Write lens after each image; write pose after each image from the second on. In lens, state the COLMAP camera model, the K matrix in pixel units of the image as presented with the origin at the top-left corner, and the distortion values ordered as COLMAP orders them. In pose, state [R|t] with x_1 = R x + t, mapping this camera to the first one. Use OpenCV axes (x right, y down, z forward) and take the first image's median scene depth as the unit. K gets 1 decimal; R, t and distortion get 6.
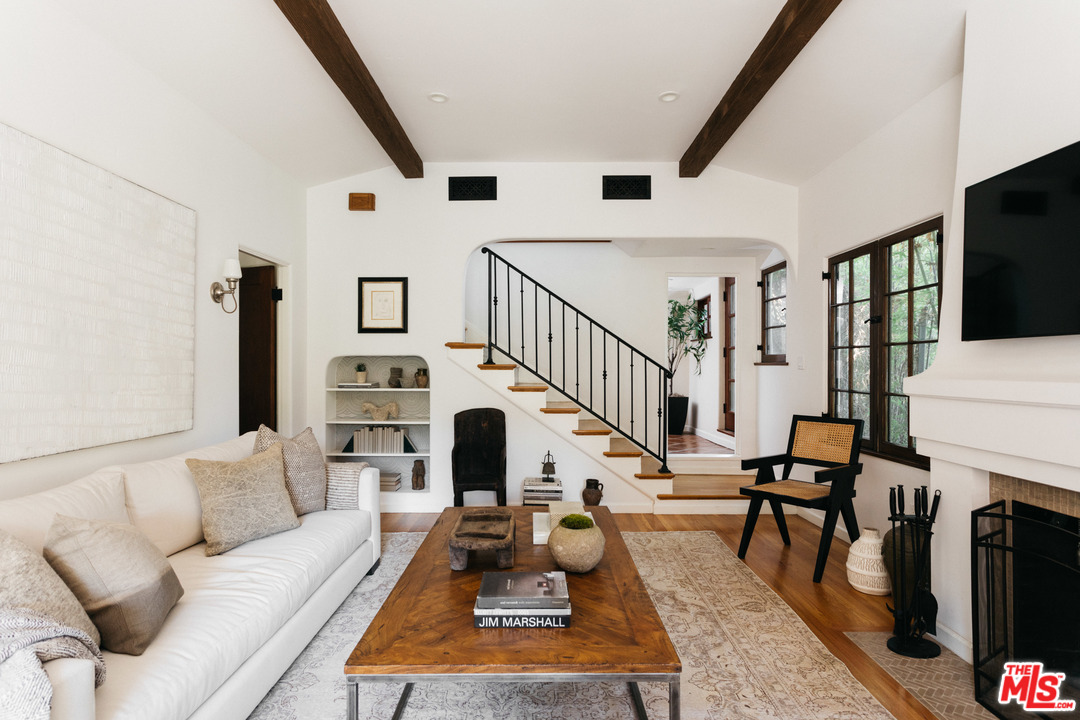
lens RADIAL K [[571.5, 0, 540.9], [0, 571.5, 361.4], [0, 0, 1]] dist [-0.004782, -0.000095]
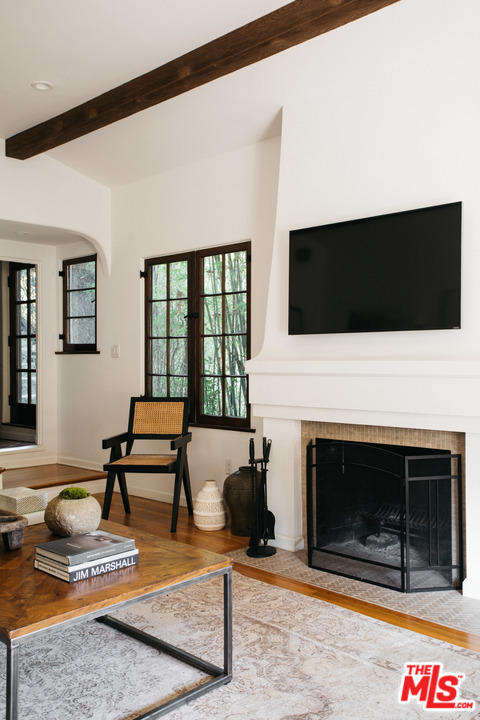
lens RADIAL K [[664.4, 0, 240.1], [0, 664.4, 358.7], [0, 0, 1]] dist [0.002604, 0.000000]
pose [[0.693805, -0.007275, 0.720127, -0.390309], [0.001045, 0.999958, 0.009095, 0.006622], [-0.720163, -0.005558, 0.693783, -0.067961]]
